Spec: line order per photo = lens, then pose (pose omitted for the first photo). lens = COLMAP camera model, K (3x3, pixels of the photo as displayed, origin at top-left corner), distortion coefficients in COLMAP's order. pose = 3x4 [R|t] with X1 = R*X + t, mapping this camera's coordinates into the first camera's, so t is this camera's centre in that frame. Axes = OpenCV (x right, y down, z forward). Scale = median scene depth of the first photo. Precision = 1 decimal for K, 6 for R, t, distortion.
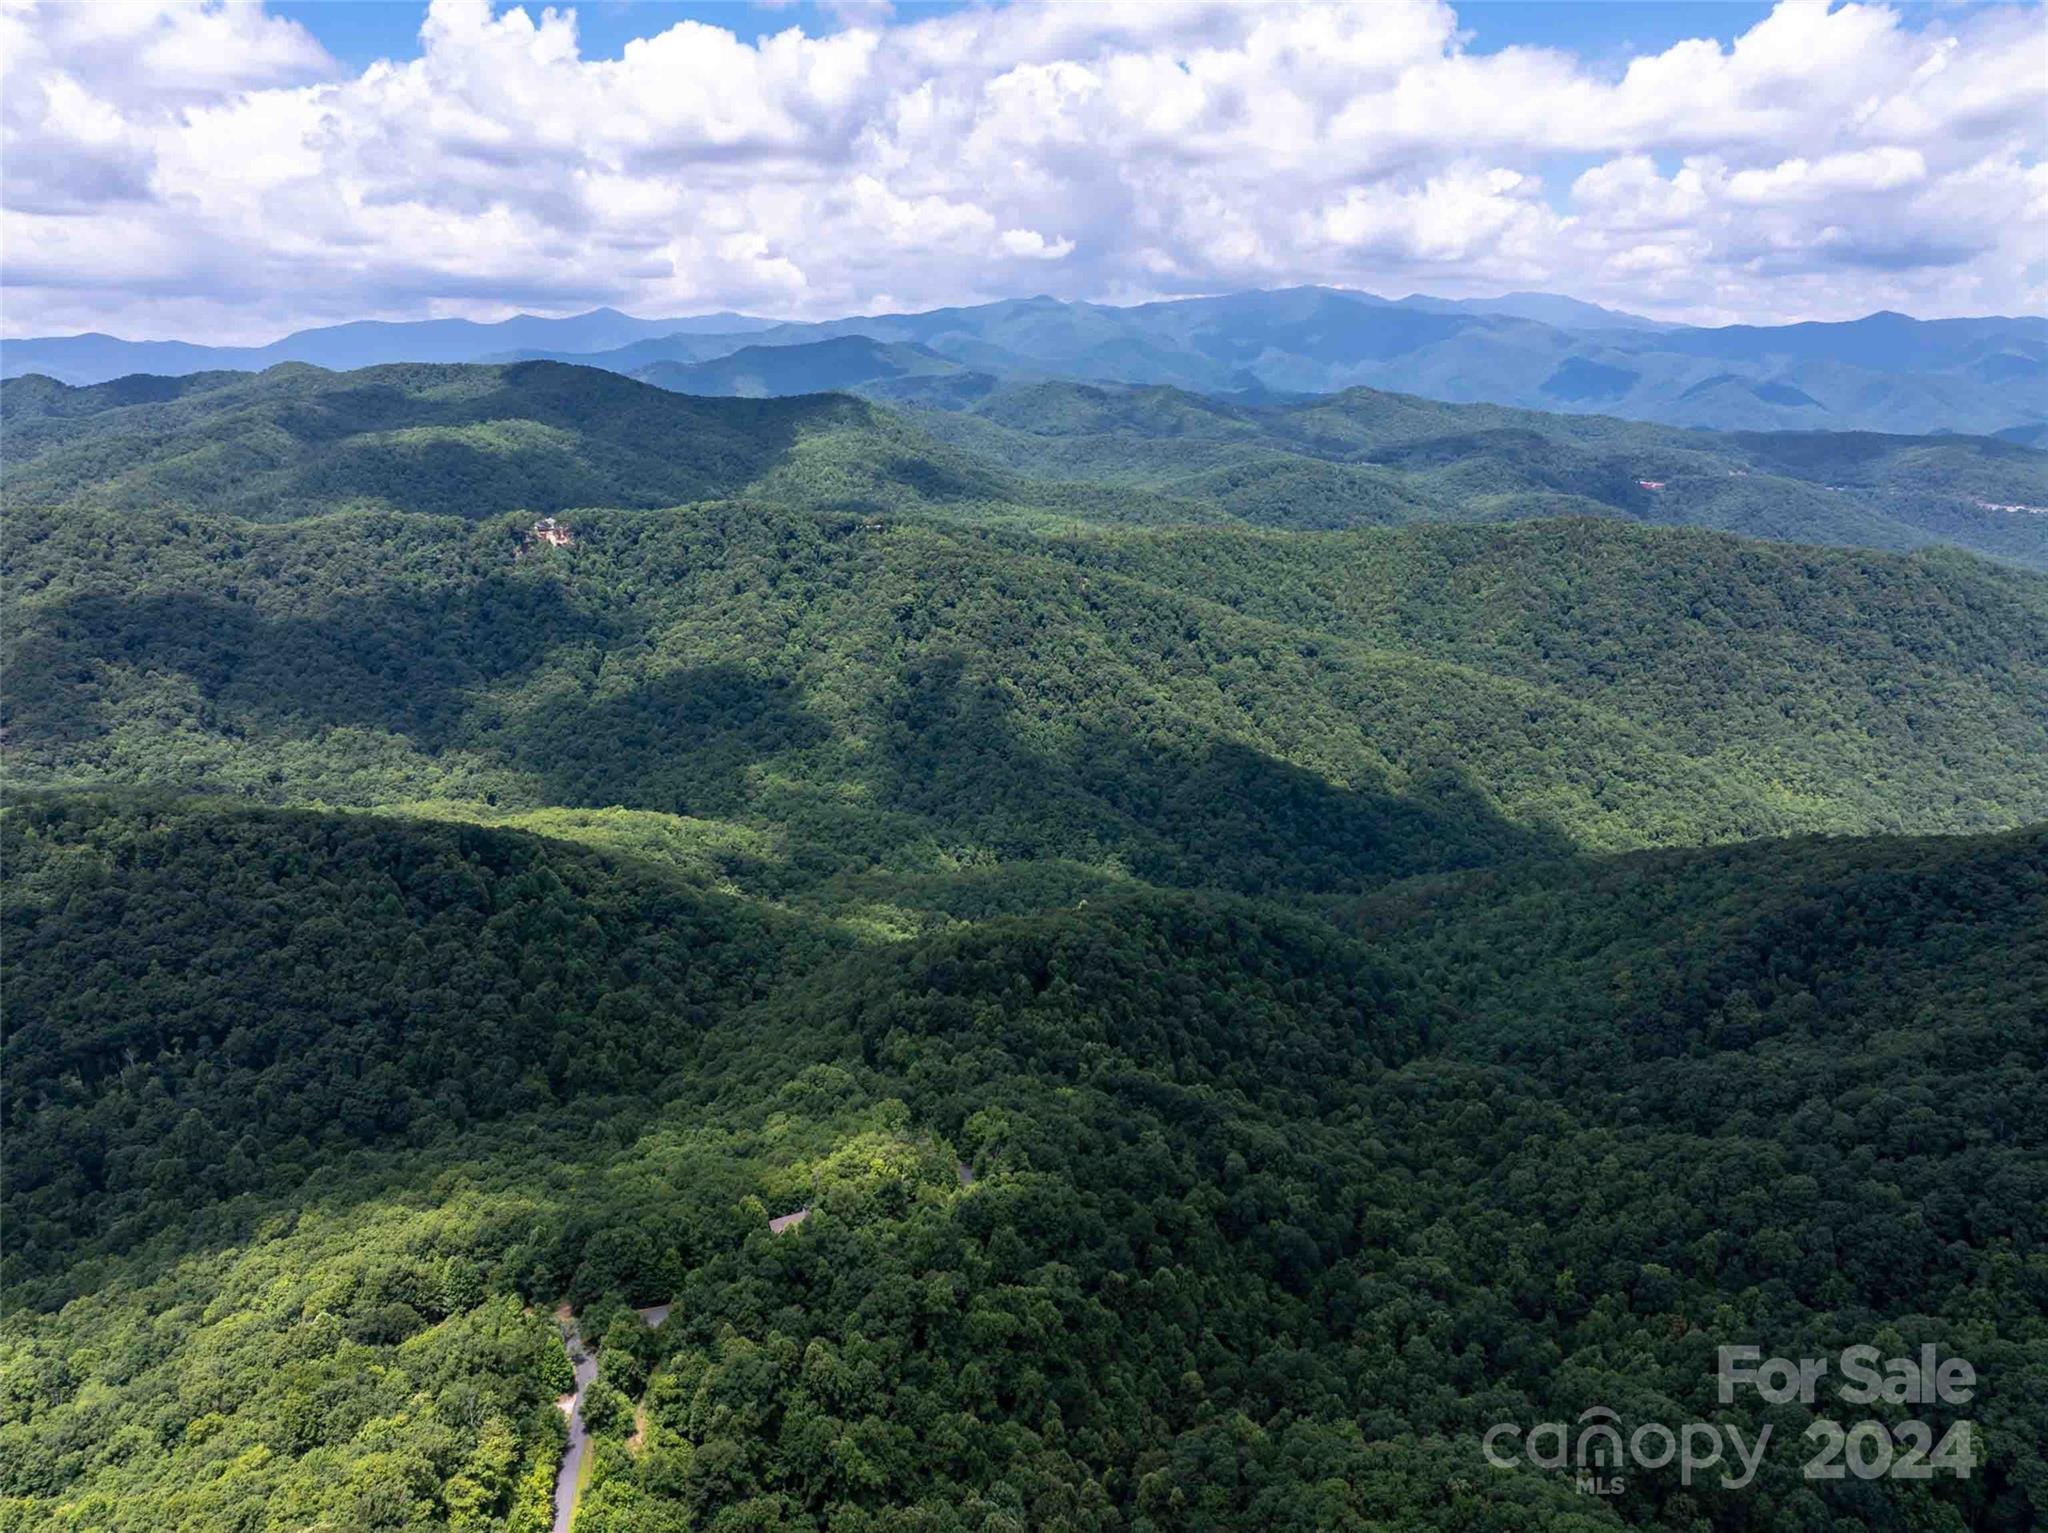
lens RADIAL K [[1443.7, 0, 1025.8], [0, 1443.7, 769.4], [0, 0, 1]] dist [-0.043341, 0.009690]
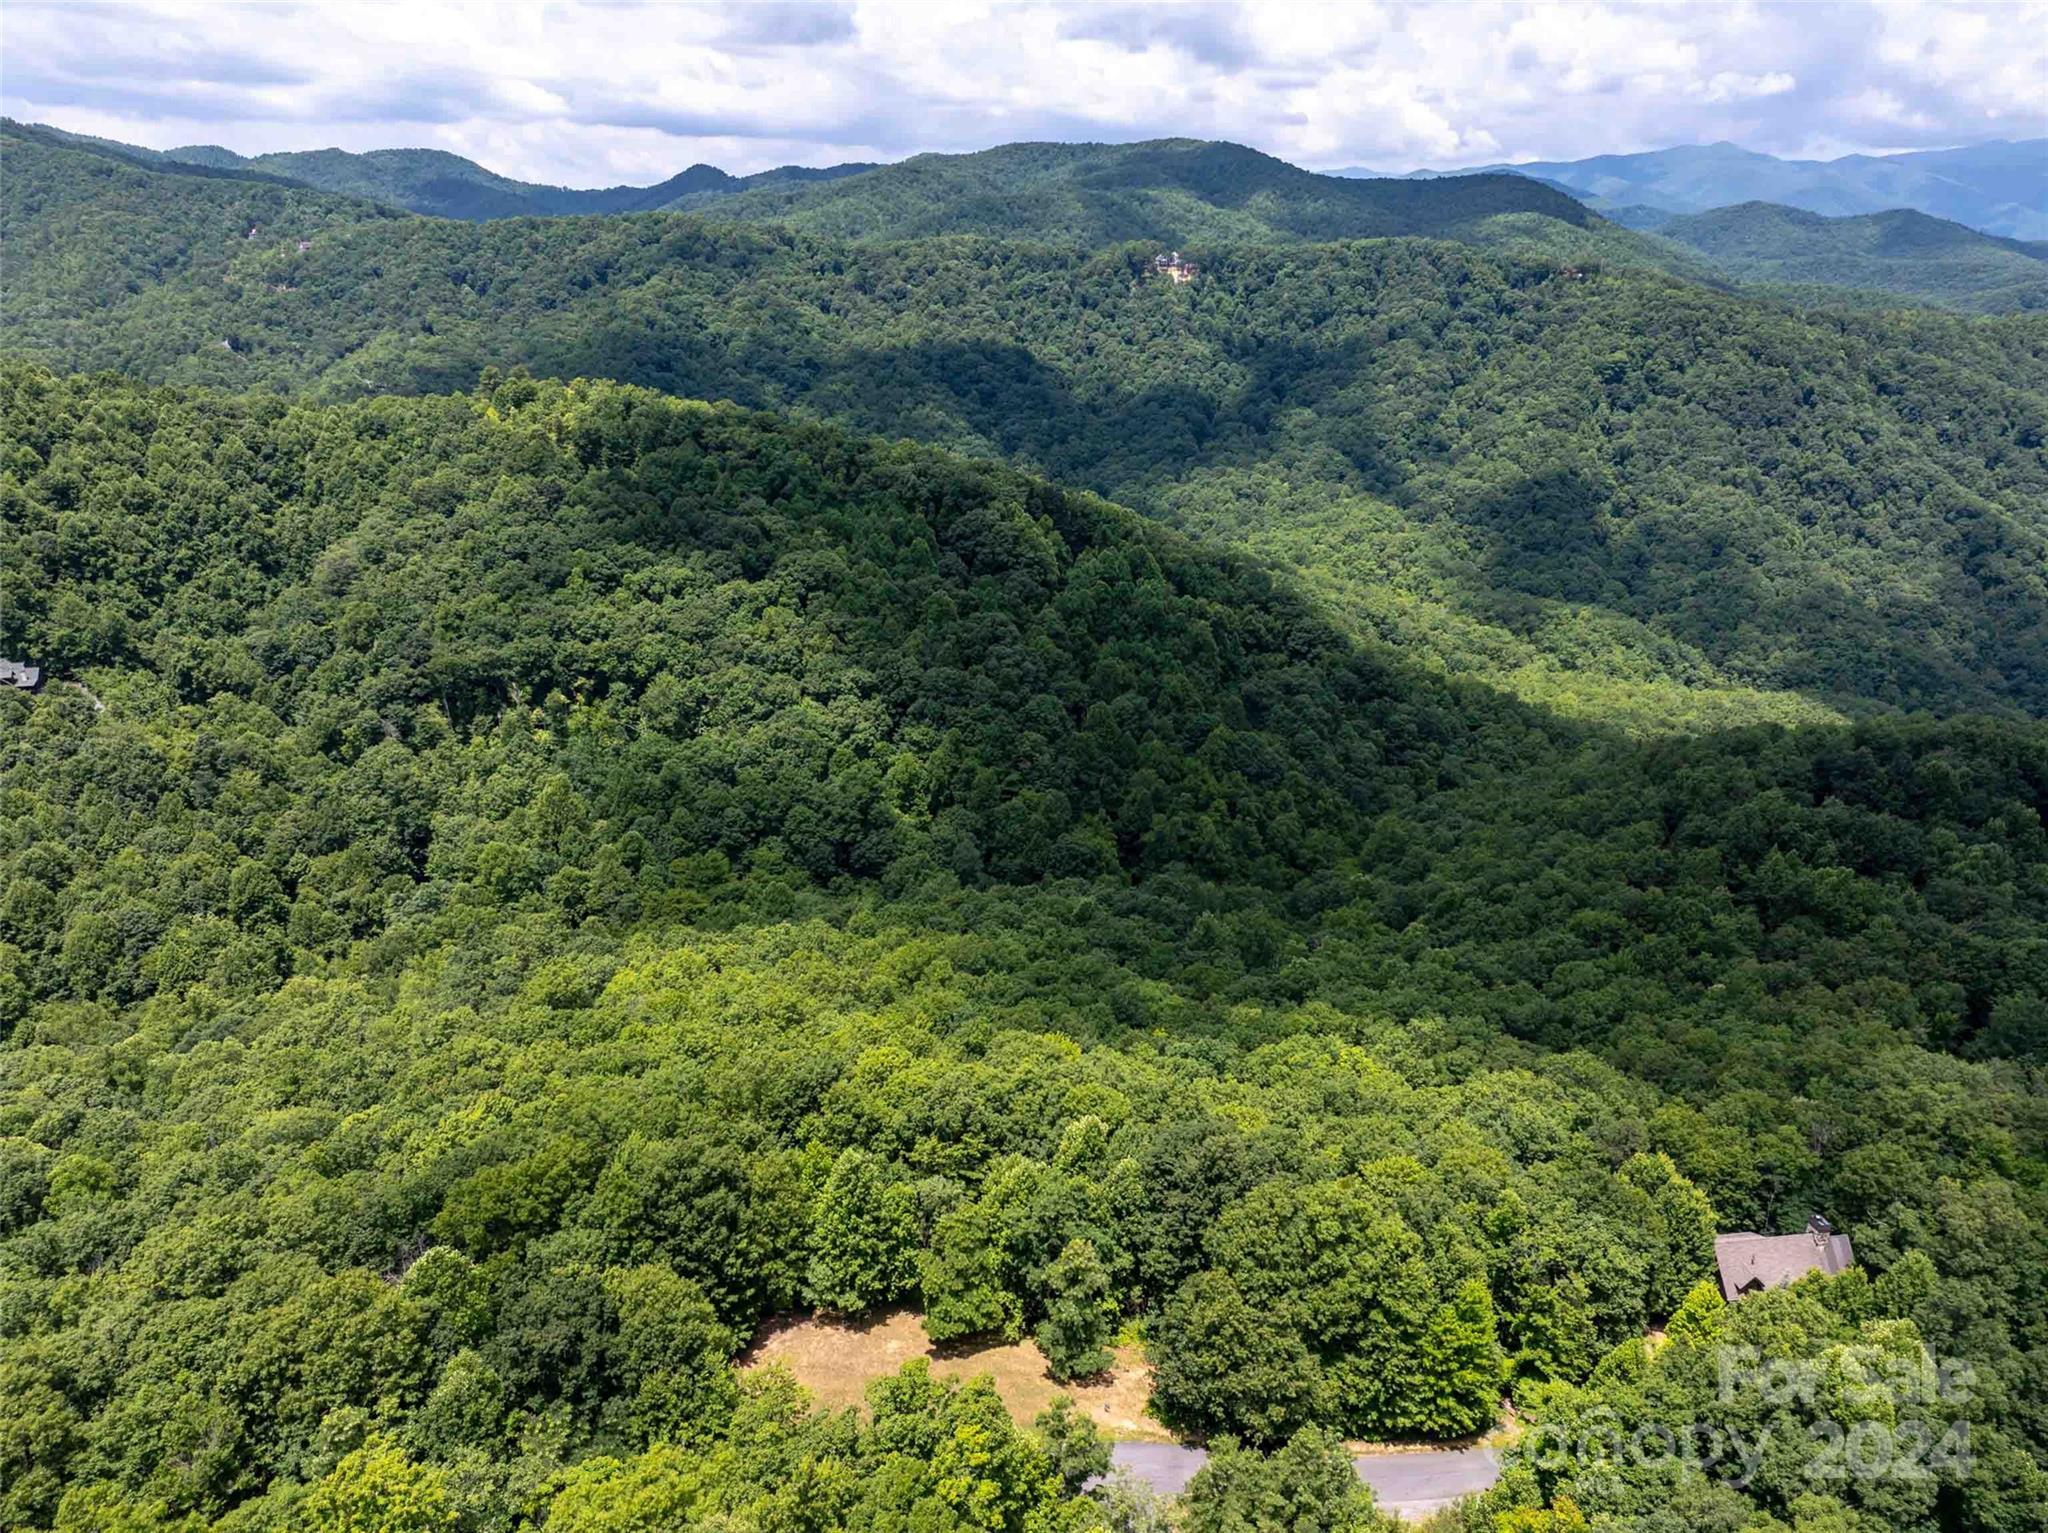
lens RADIAL K [[1443.7, 0, 1025.7], [0, 1443.7, 763.1], [0, 0, 1]] dist [-0.043341, 0.009690]
pose [[0.919995, 0.145701, -0.363840, -0.067829], [-0.117365, 0.988148, 0.098940, 0.056751], [0.373943, -0.048323, 0.926192, 0.190508]]
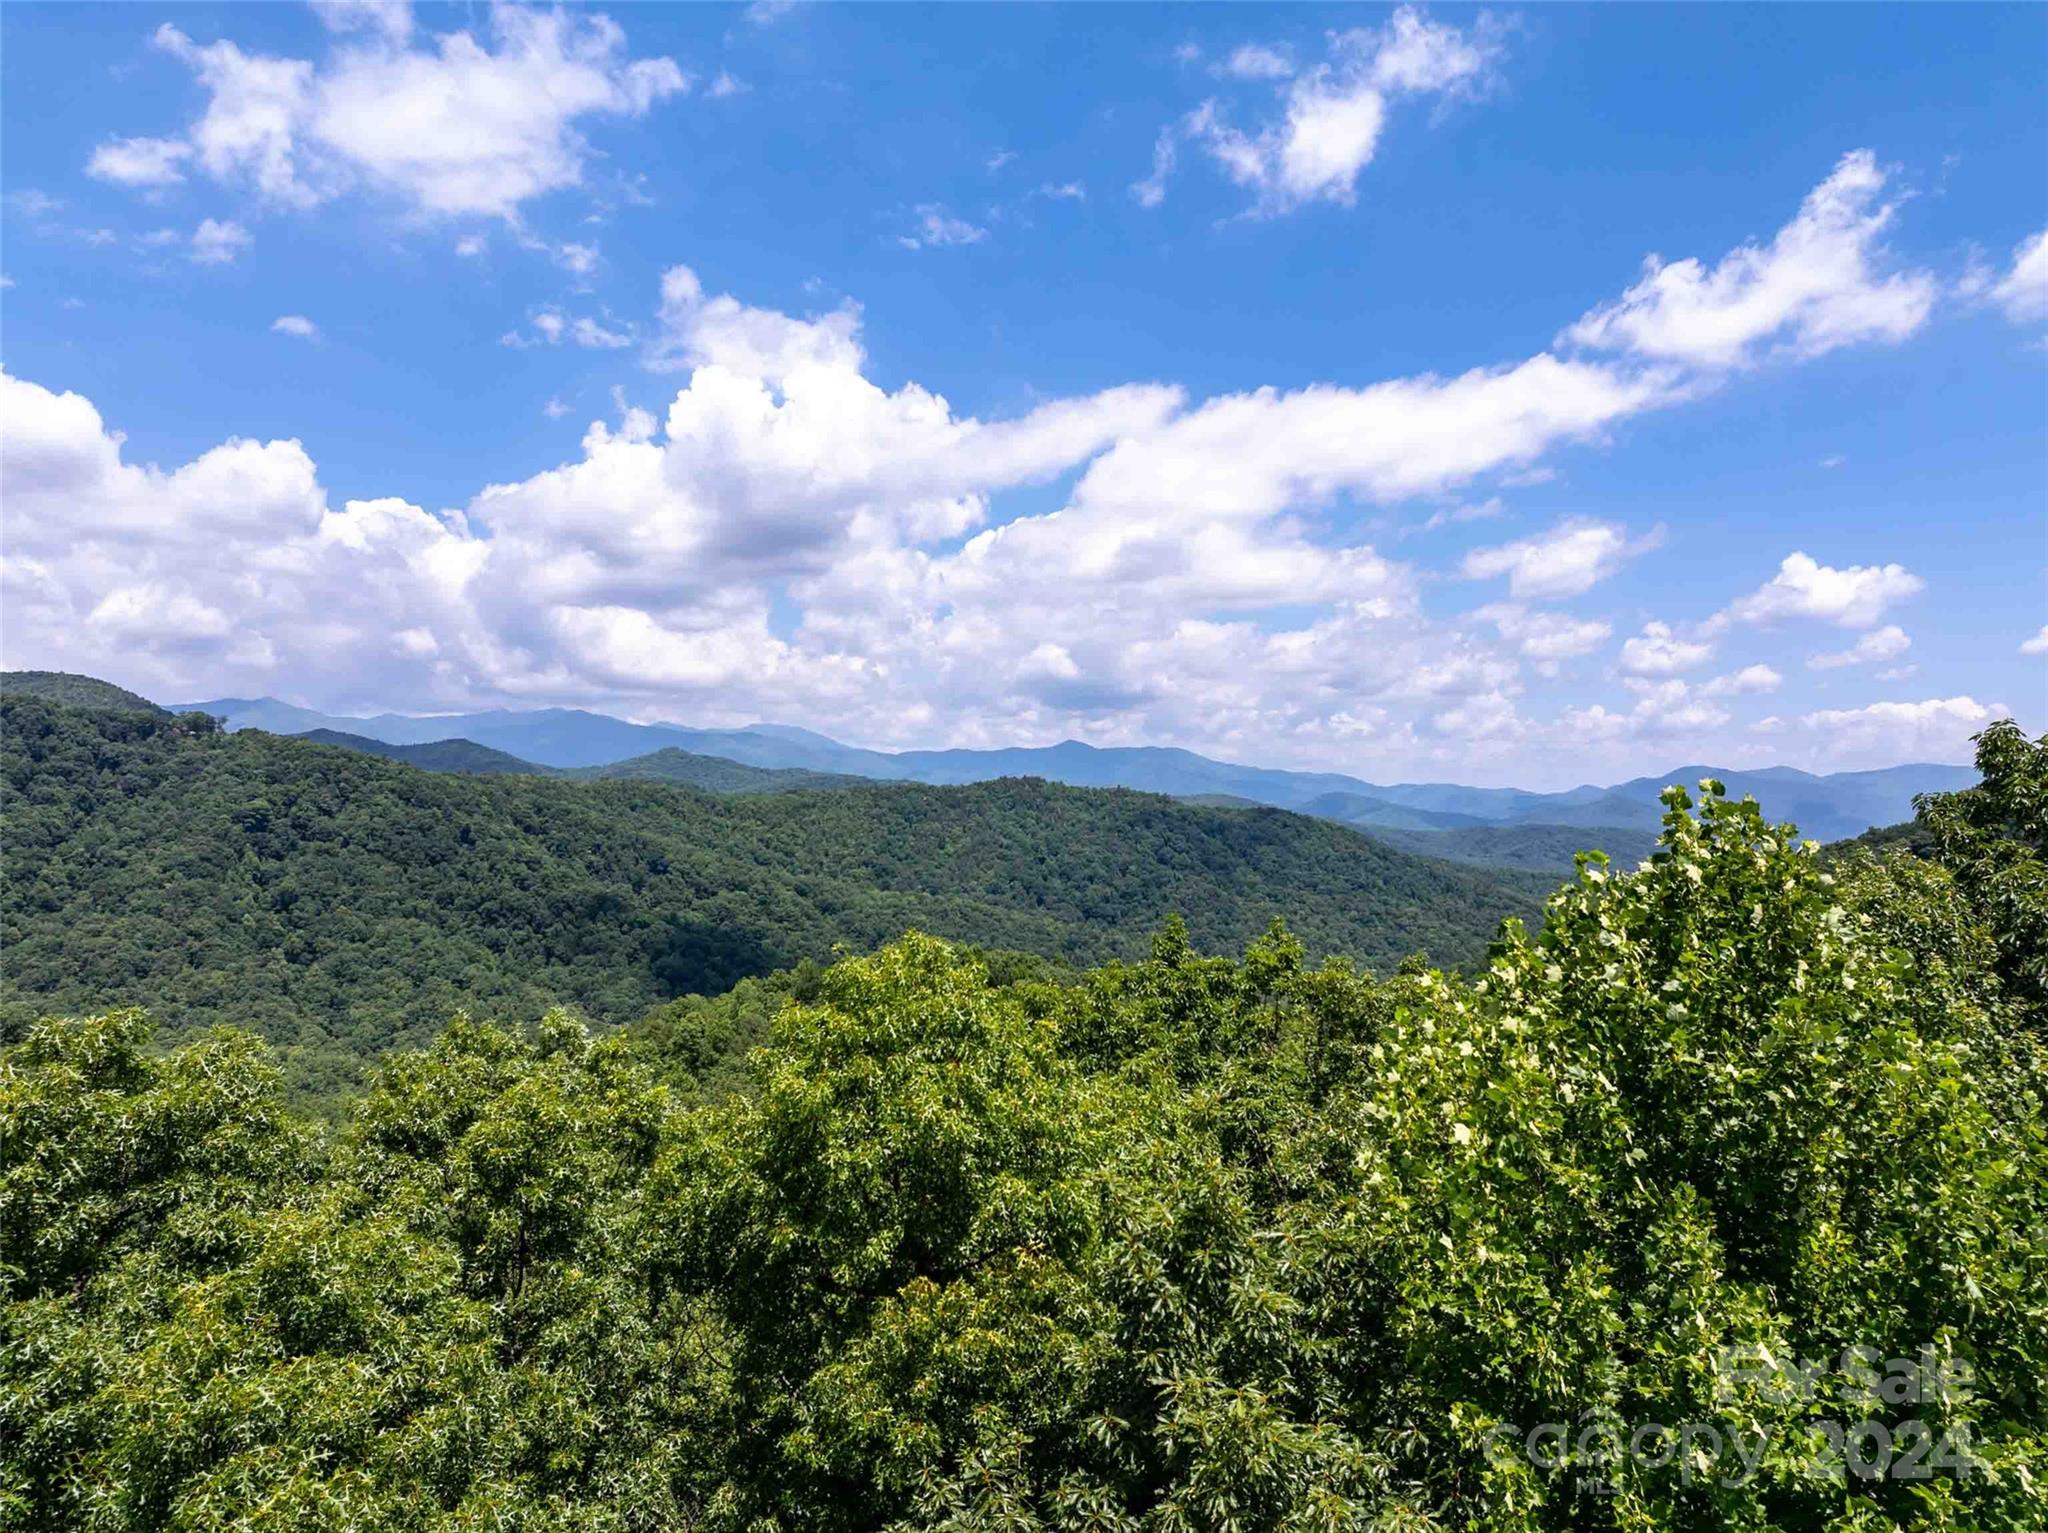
lens RADIAL K [[1443.7, 0, 1029.5], [0, 1443.7, 755.2], [0, 0, 1]] dist [-0.043341, 0.009690]
pose [[0.869117, 0.026633, 0.493889, -0.103796], [0.126584, 0.953316, -0.274163, 0.093298], [-0.478134, 0.300798, 0.825172, 0.281411]]
